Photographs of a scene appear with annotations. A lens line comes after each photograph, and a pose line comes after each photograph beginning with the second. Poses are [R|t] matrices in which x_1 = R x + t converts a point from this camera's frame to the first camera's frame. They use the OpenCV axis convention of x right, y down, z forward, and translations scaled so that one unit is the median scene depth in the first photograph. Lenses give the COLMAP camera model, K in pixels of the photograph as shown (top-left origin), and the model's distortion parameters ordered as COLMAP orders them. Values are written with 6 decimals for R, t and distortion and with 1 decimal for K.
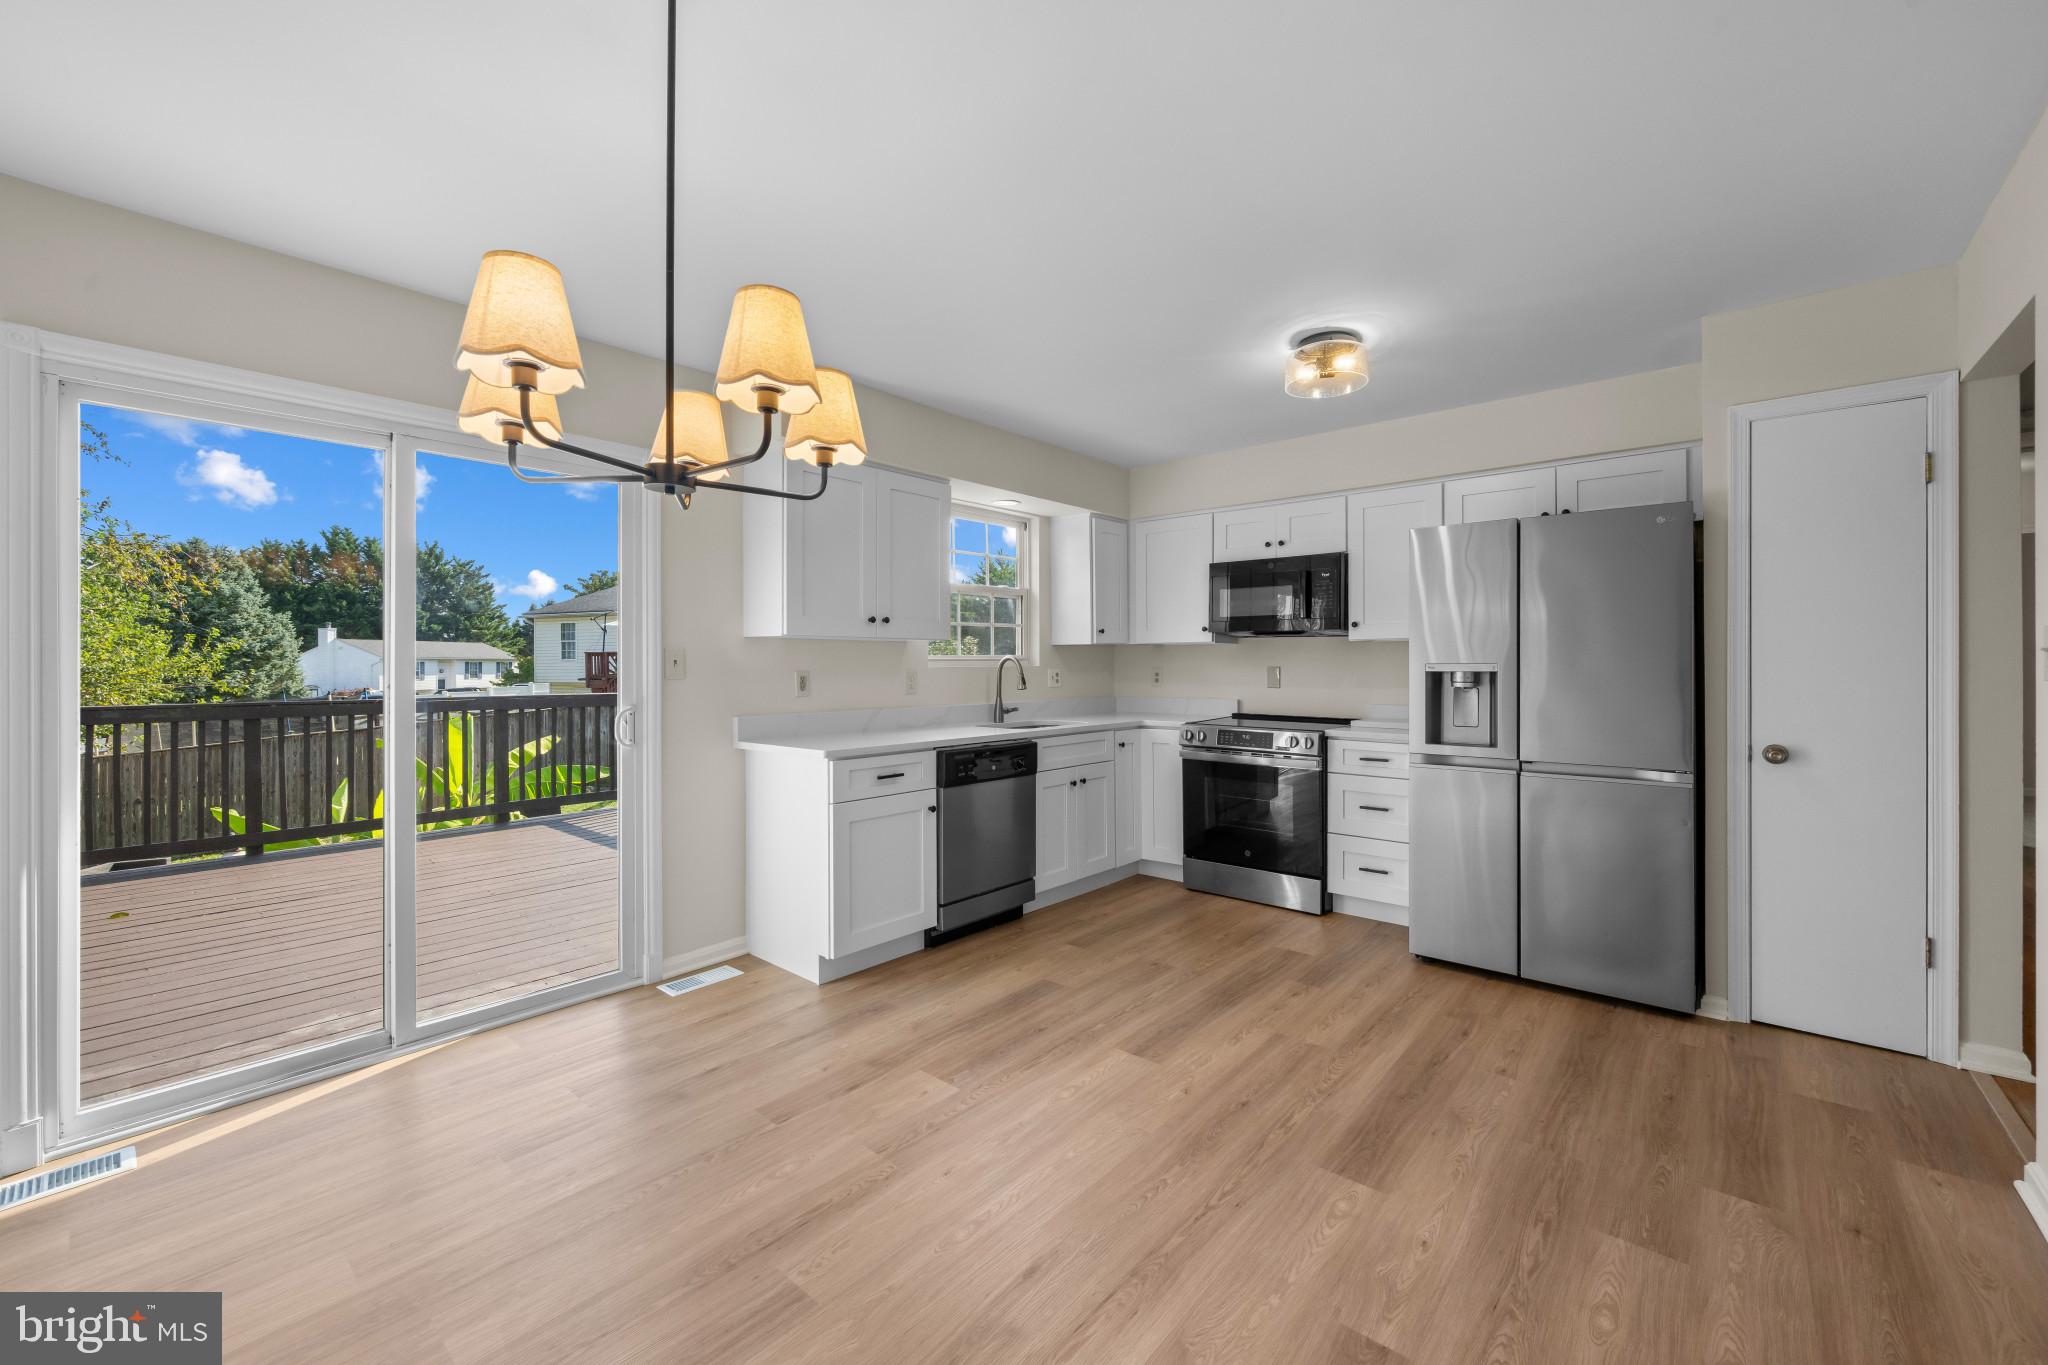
lens RADIAL K [[809.5, 0, 1028.6], [0, 809.5, 666.9], [0, 0, 1]] dist [0.001993, -0.000123]
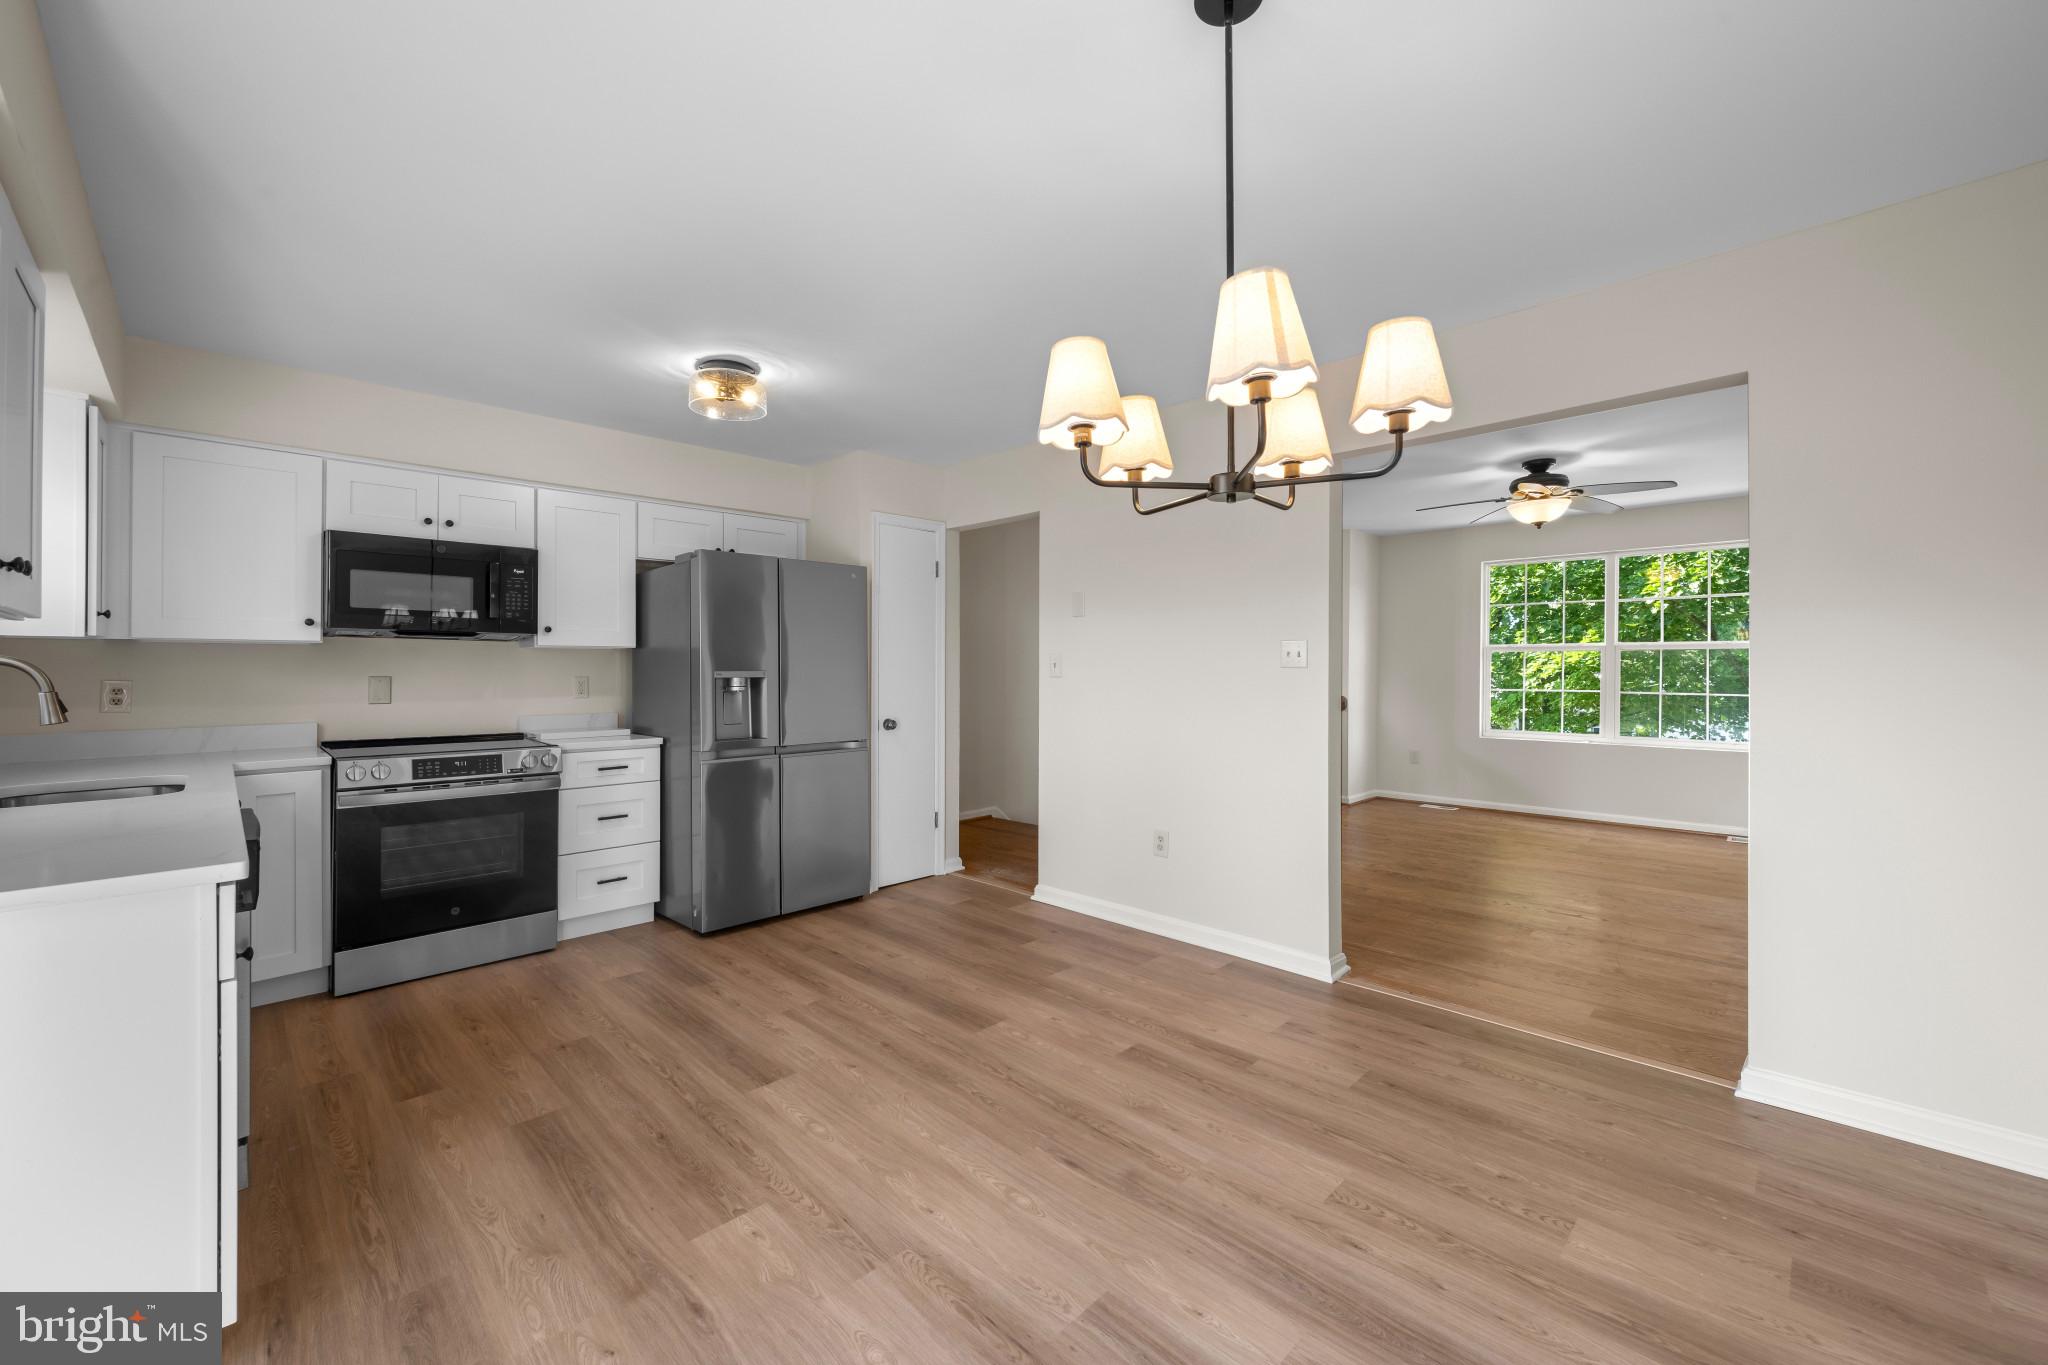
lens RADIAL K [[809.5, 0, 1028.9], [0, 809.5, 673.0], [0, 0, 1]] dist [0.001993, -0.000123]
pose [[0.076538, -0.002980, 0.997062, -0.673459], [0.007187, 0.999971, 0.002437, -0.000965], [-0.997041, 0.006979, 0.076557, 0.529889]]
